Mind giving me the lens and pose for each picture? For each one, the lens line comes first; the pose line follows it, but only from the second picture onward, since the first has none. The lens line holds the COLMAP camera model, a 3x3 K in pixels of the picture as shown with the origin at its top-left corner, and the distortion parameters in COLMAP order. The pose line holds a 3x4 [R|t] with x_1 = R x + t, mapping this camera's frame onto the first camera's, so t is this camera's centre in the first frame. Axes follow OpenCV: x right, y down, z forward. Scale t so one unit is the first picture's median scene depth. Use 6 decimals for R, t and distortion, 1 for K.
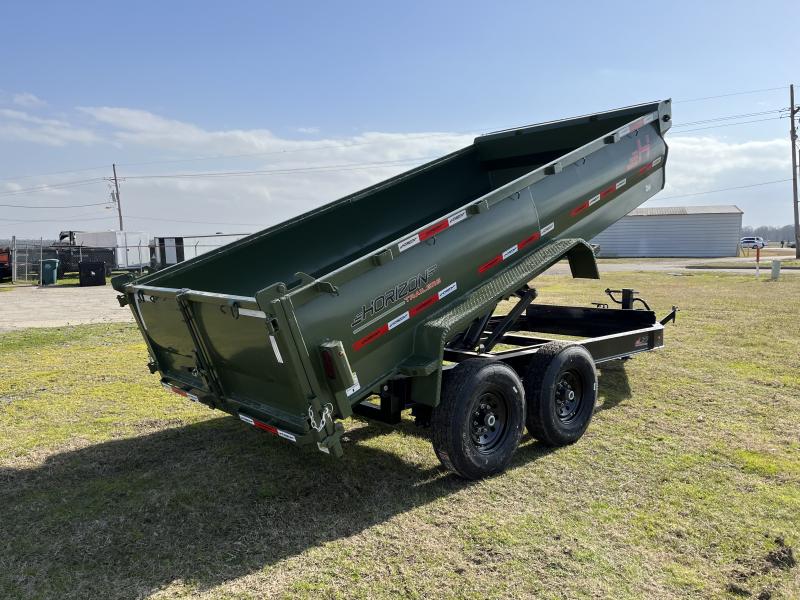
lens RADIAL K [[607.8, 0, 401.0], [0, 607.8, 296.8], [0, 0, 1]] dist [0.084366, -0.108045]
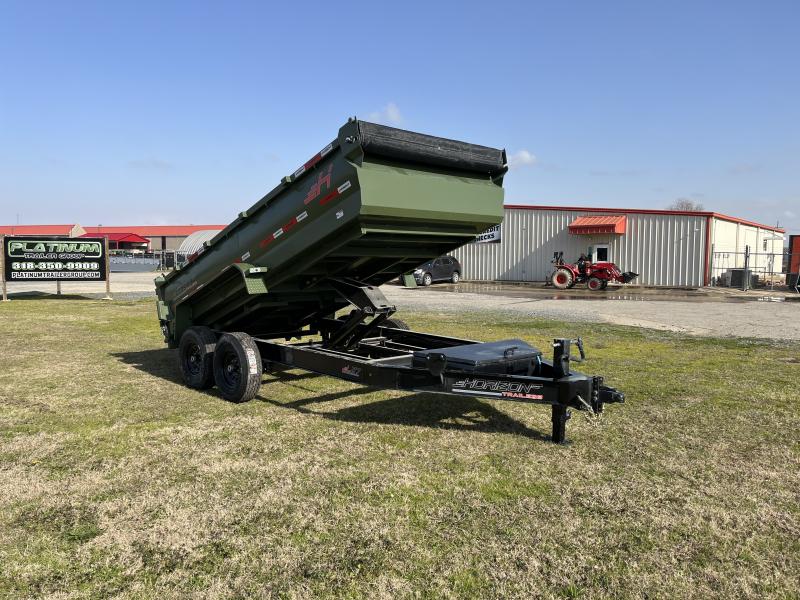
lens RADIAL K [[607.8, 0, 395.1], [0, 607.8, 300.3], [0, 0, 1]] dist [0.084366, -0.108045]
pose [[0.022971, 0.083040, -0.996281, 1.901348], [-0.089463, 0.992717, 0.080680, -0.171956], [0.995725, 0.087277, 0.030233, 1.456760]]
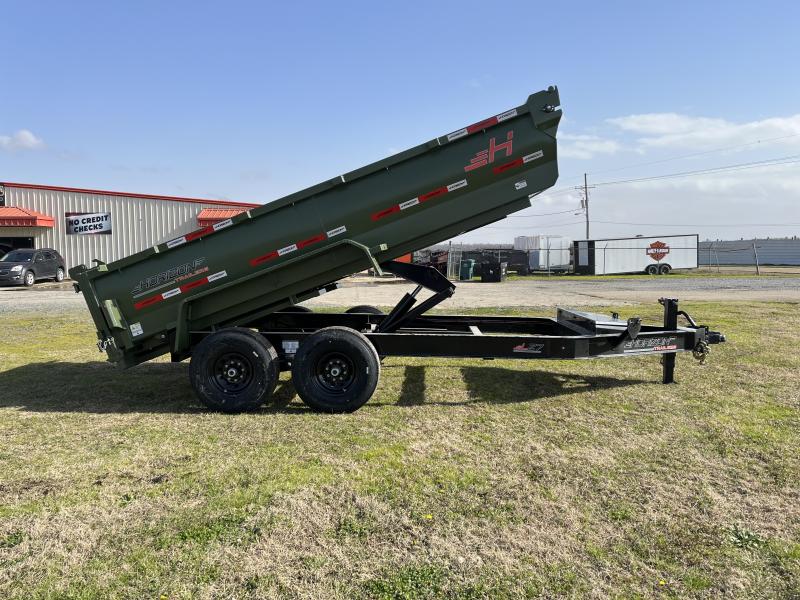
lens RADIAL K [[607.8, 0, 394.1], [0, 607.8, 295.8], [0, 0, 1]] dist [0.084366, -0.108045]
pose [[0.696640, 0.057742, -0.715094, 1.289062], [-0.062848, 0.997836, 0.019346, -0.017096], [0.714663, 0.031465, 0.698761, 0.281461]]
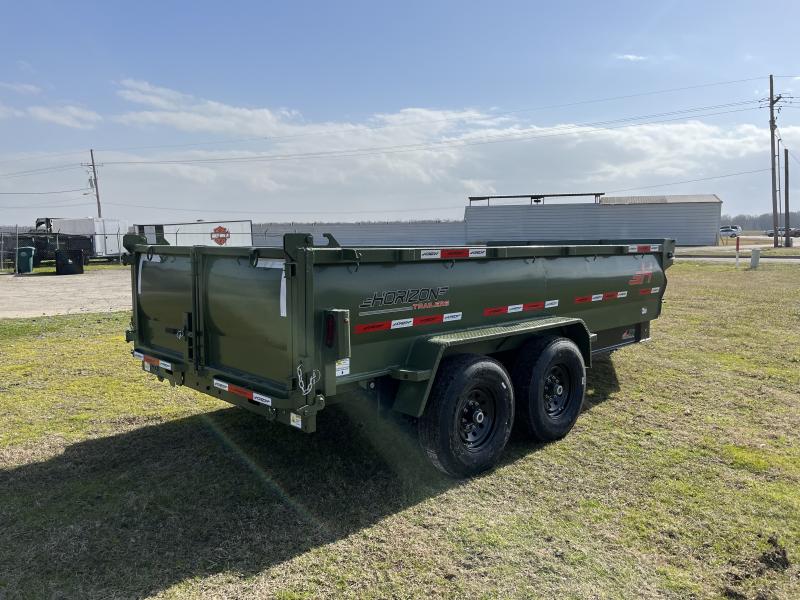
lens RADIAL K [[607.8, 0, 401.7], [0, 607.8, 291.8], [0, 0, 1]] dist [0.084366, -0.108045]
pose [[0.999599, -0.000374, 0.028298, -0.005099], [0.000031, 0.999926, 0.012150, -0.010265], [-0.028301, -0.012145, 0.999526, 0.024491]]
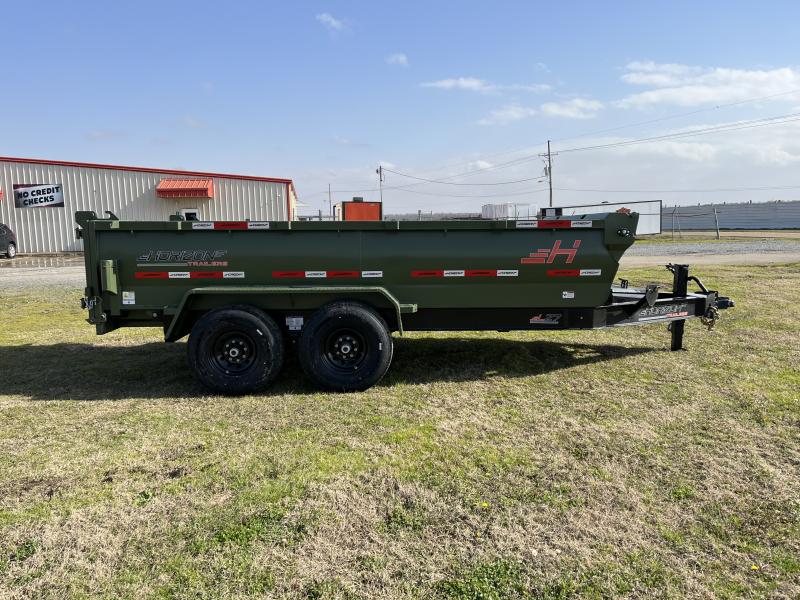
lens RADIAL K [[607.8, 0, 395.5], [0, 607.8, 305.4], [0, 0, 1]] dist [0.084366, -0.108045]
pose [[0.742119, 0.086825, -0.664621, 1.162749], [-0.045478, 0.995812, 0.079311, -0.011014], [0.668723, -0.028633, 0.742960, 0.266377]]
